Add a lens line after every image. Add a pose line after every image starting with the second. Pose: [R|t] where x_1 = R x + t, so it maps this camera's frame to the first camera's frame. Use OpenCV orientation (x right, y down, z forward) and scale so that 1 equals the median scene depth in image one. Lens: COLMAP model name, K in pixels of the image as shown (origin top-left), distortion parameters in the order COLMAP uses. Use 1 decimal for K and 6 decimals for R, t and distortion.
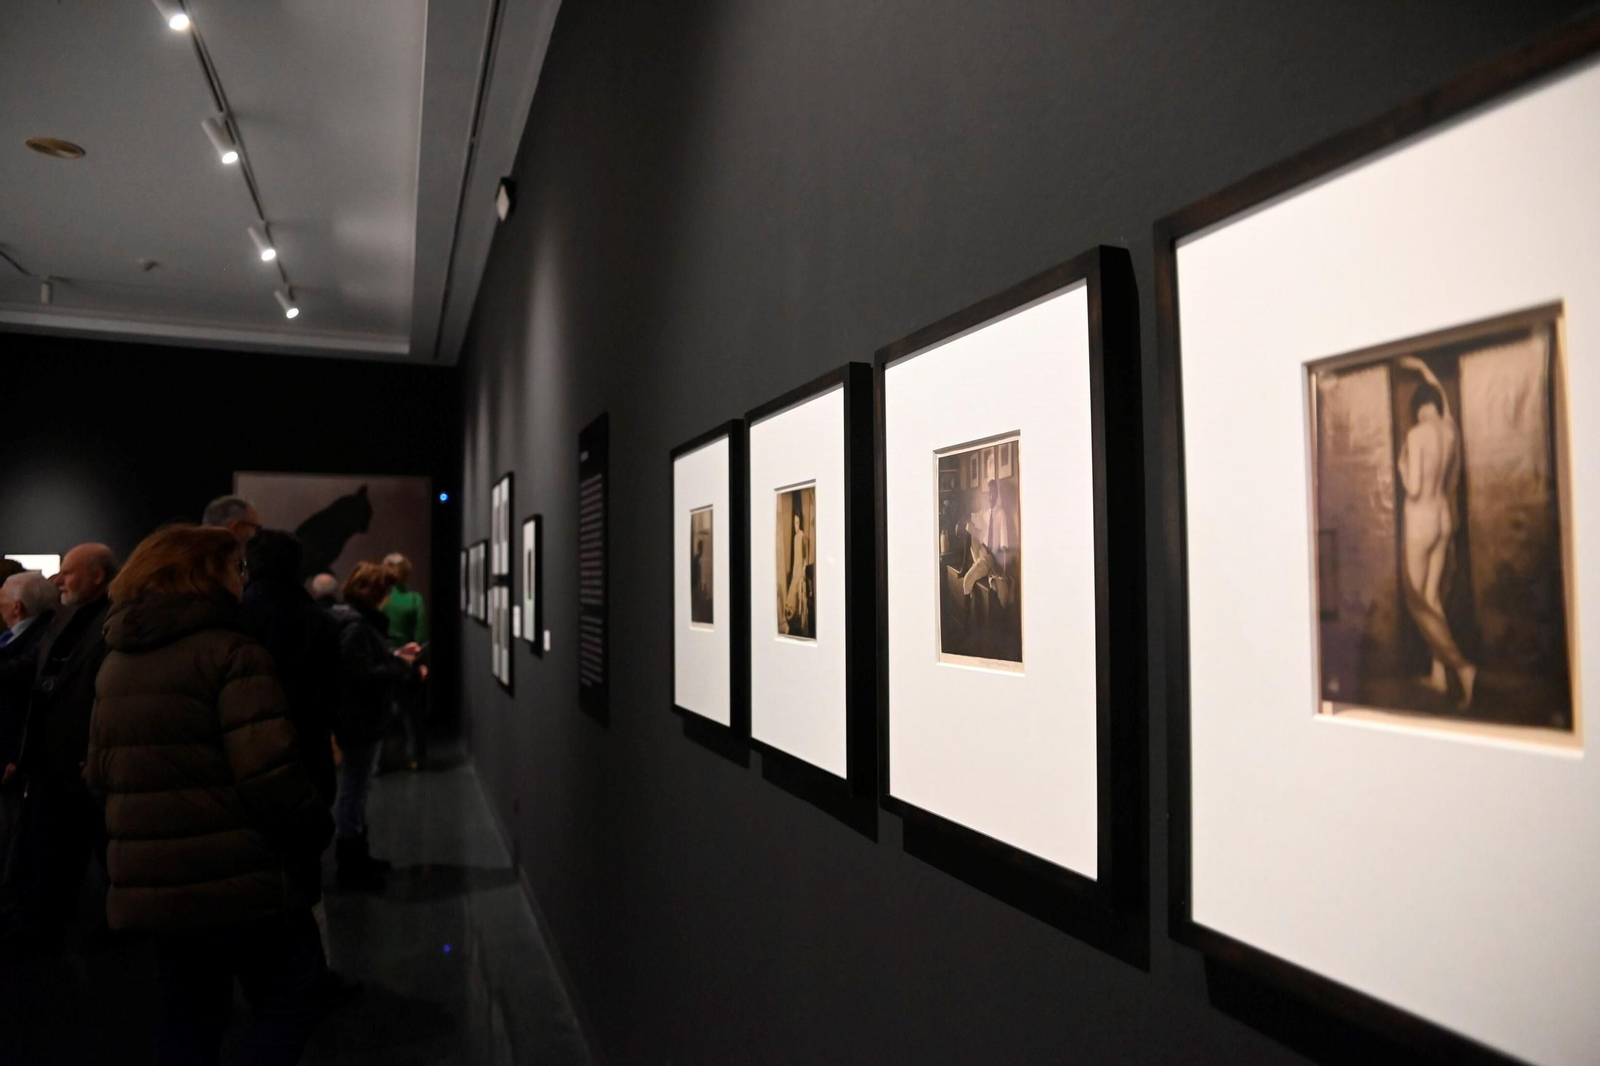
lens RADIAL K [[1170.2, 0, 794.8], [0, 1170.2, 525.6], [0, 0, 1]] dist [-0.066296, 0.016073]
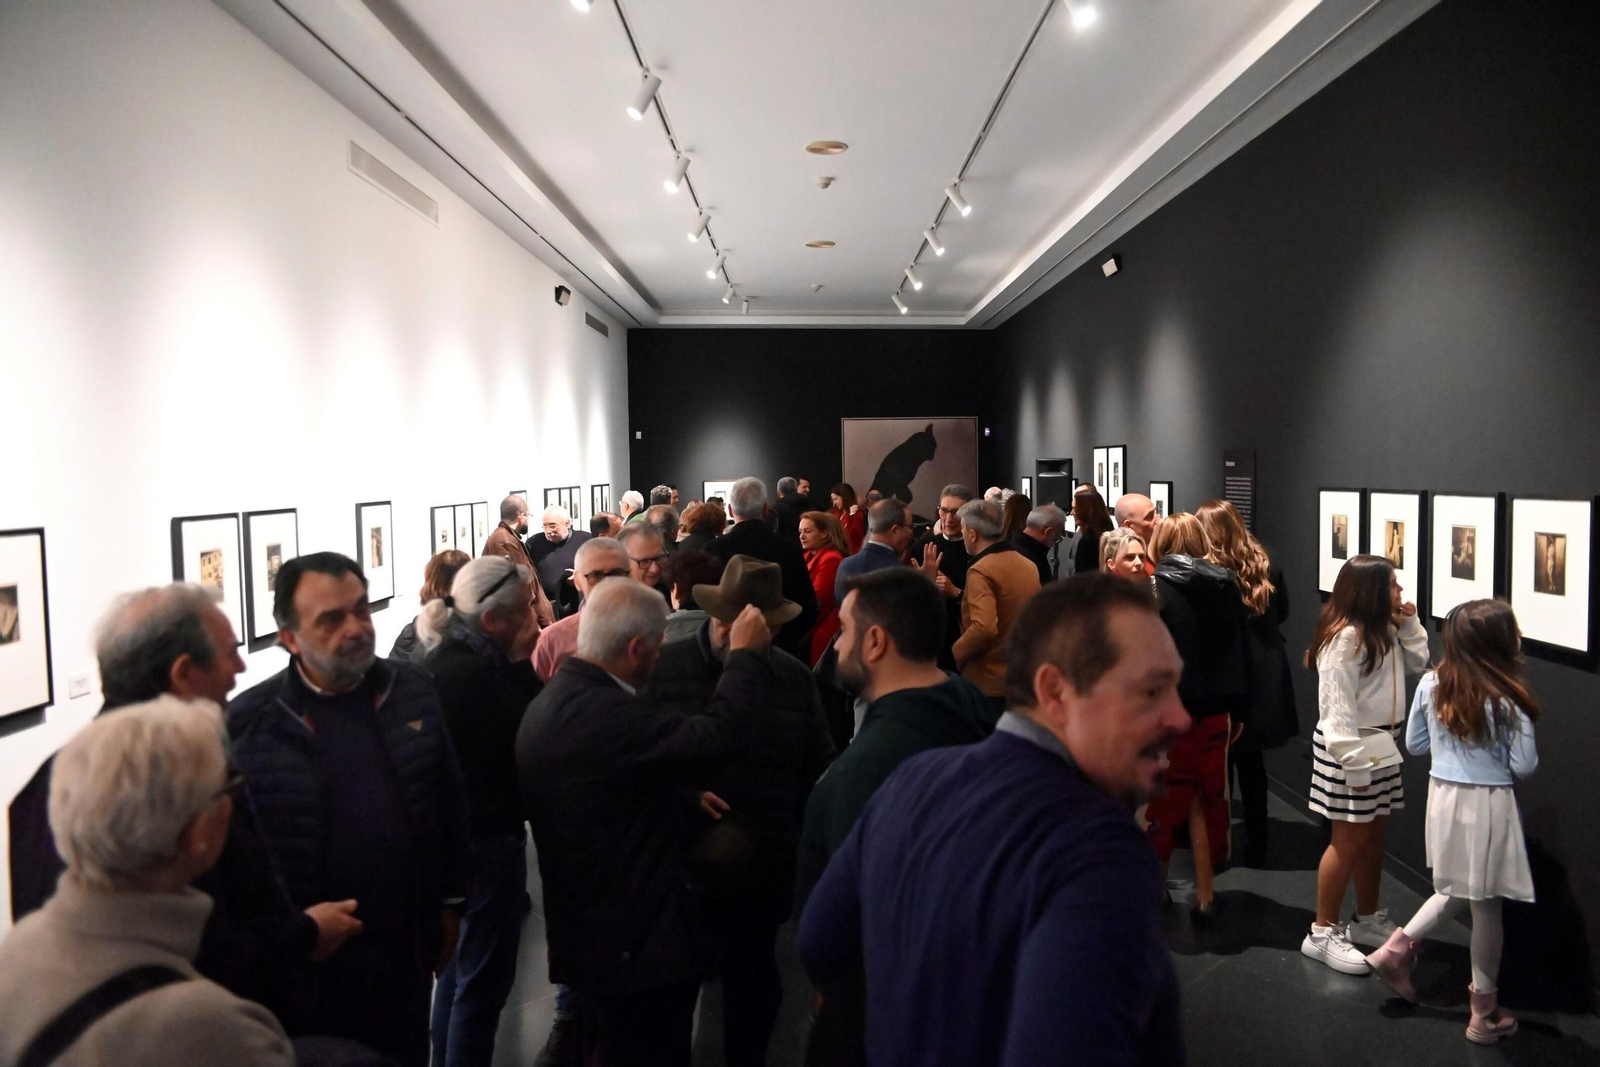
lens RADIAL K [[1170.2, 0, 802.2], [0, 1170.2, 539.6], [0, 0, 1]] dist [-0.066296, 0.016073]
pose [[0.946450, 0.012962, -0.322590, -0.673406], [0.022634, 0.994071, 0.106350, -0.460346], [0.322056, -0.107956, 0.940545, -3.191140]]
